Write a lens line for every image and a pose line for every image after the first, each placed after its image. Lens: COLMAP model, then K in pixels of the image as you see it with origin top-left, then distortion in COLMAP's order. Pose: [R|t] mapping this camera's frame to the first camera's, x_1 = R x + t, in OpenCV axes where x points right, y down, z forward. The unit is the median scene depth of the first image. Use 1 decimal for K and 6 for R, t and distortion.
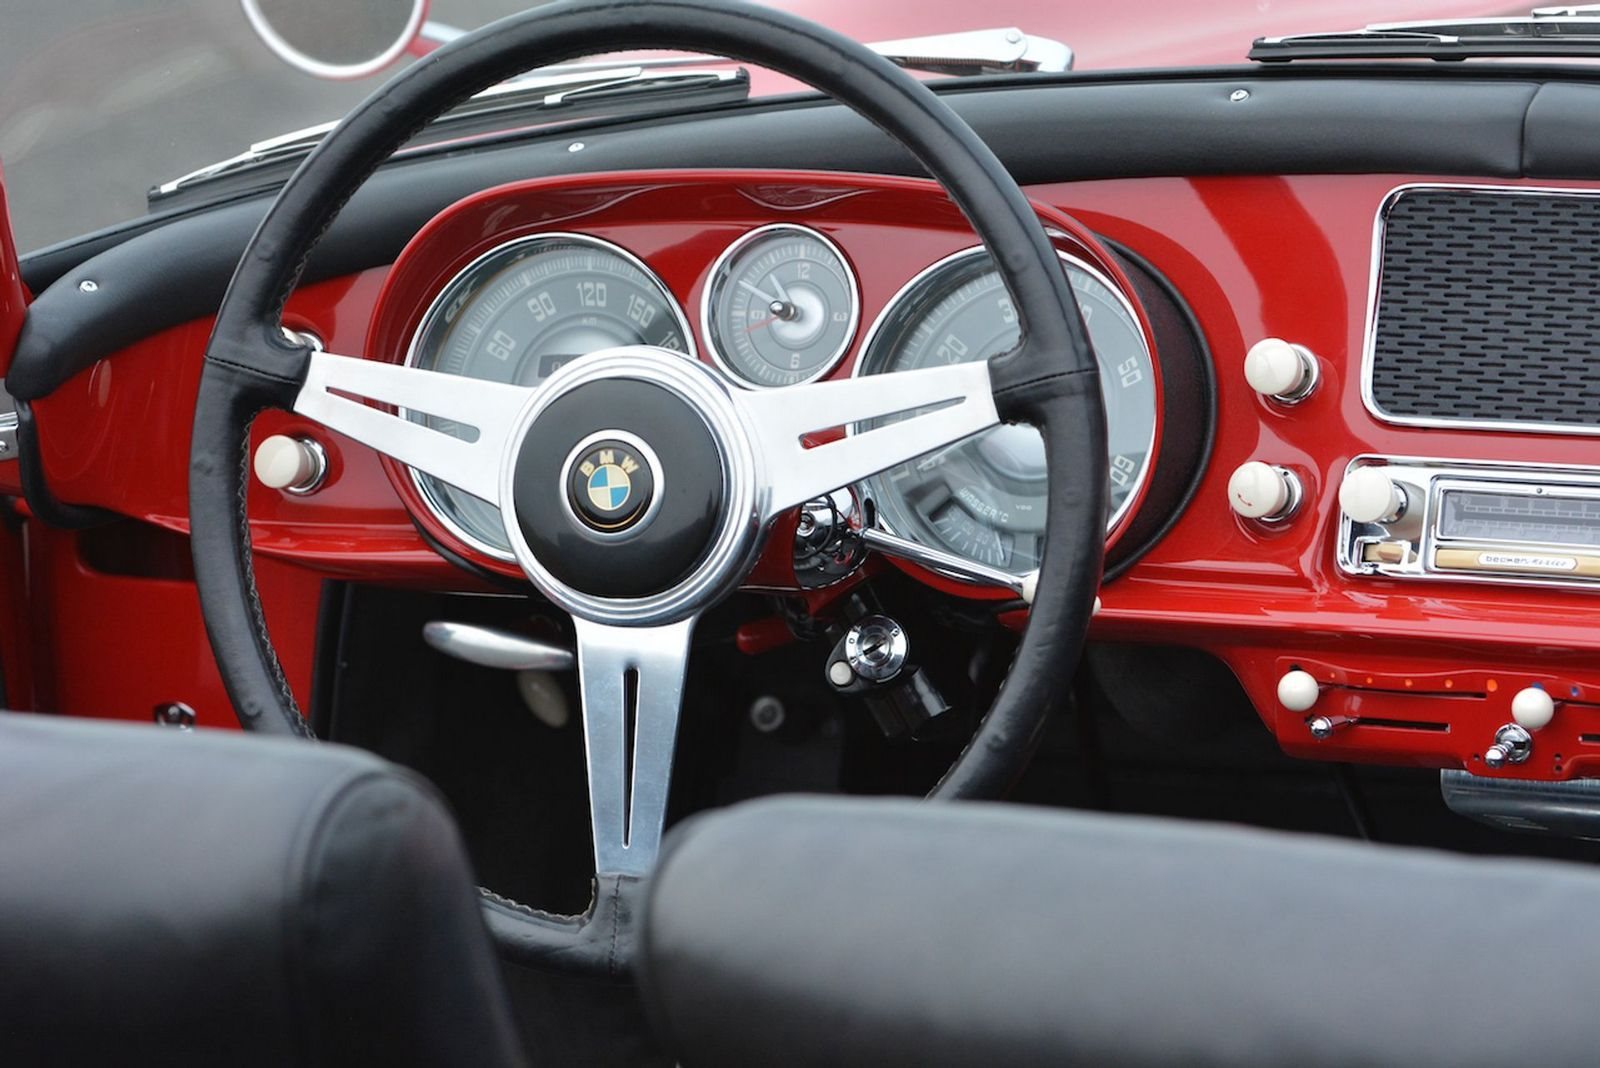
lens RADIAL K [[6999.3, 0, 800.0], [0, 6999.3, 534.0], [0, 0, 1]] dist [0.147326, -3.727605]
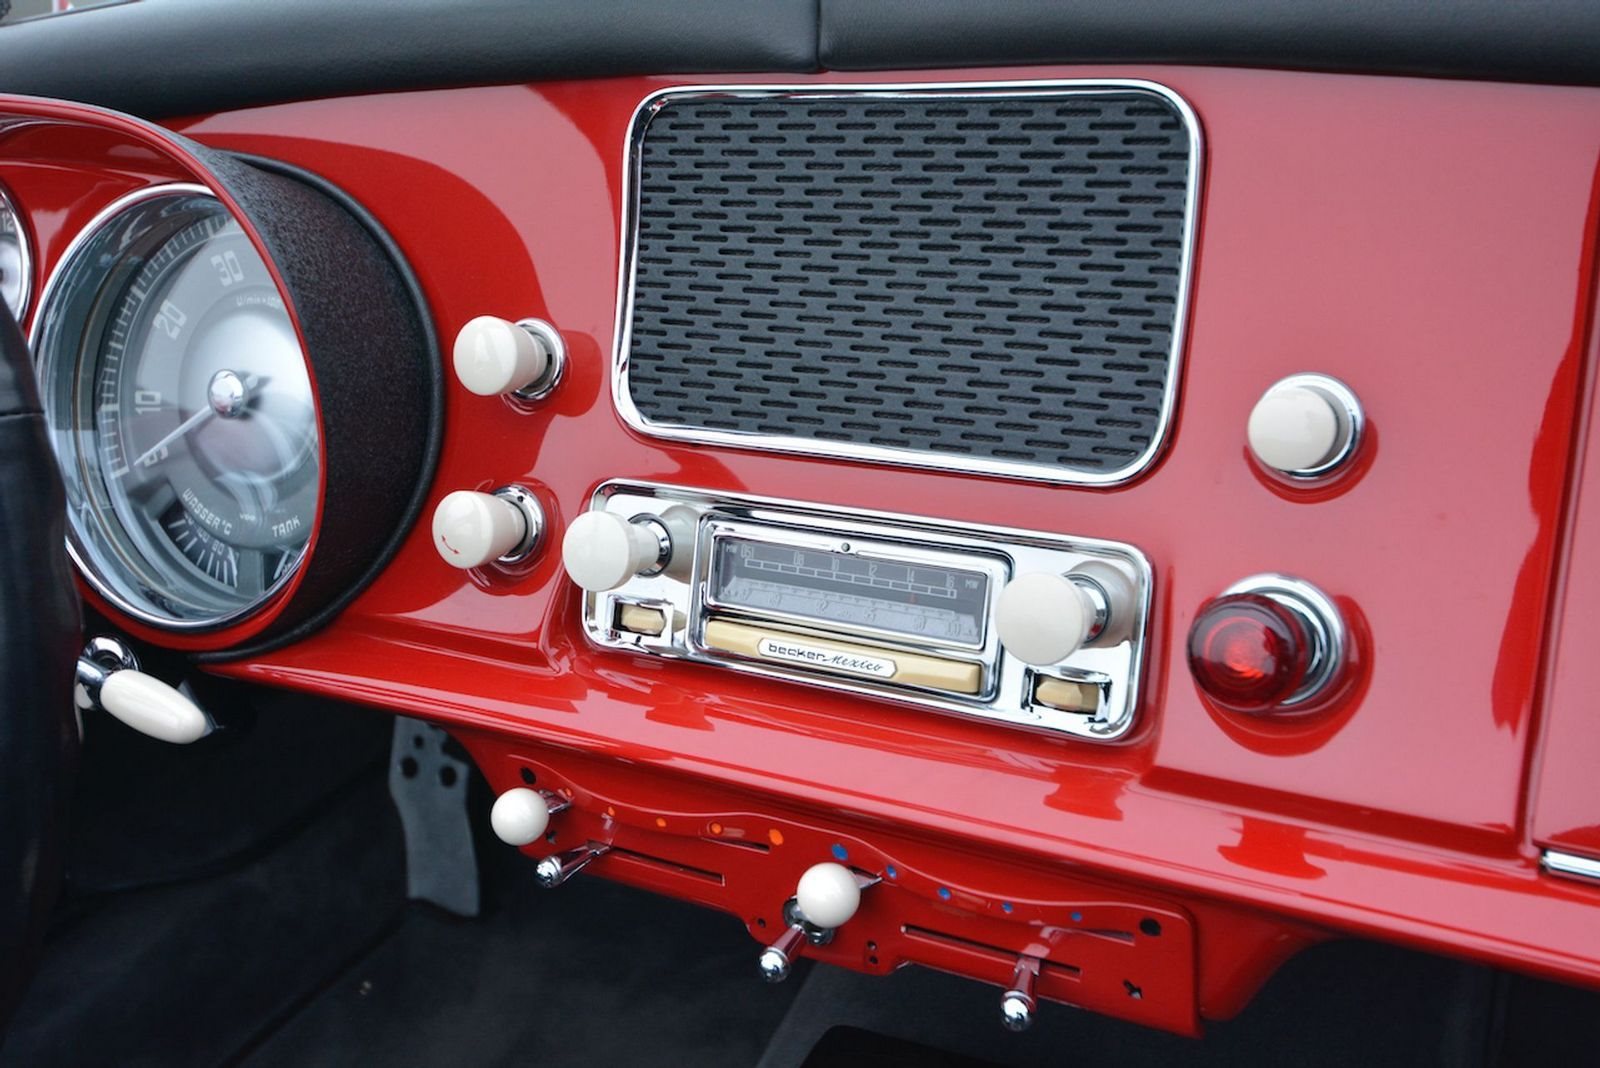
lens RADIAL K [[1604.5, 0, 800.0], [0, 1604.5, 534.0], [0, 0, 1]] dist [0.063224, 0.004196]
pose [[0.999409, -0.014808, -0.031015, 0.104872], [0.019892, 0.985130, 0.170656, -0.033614], [0.028026, -0.171172, 0.984842, 0.839286]]
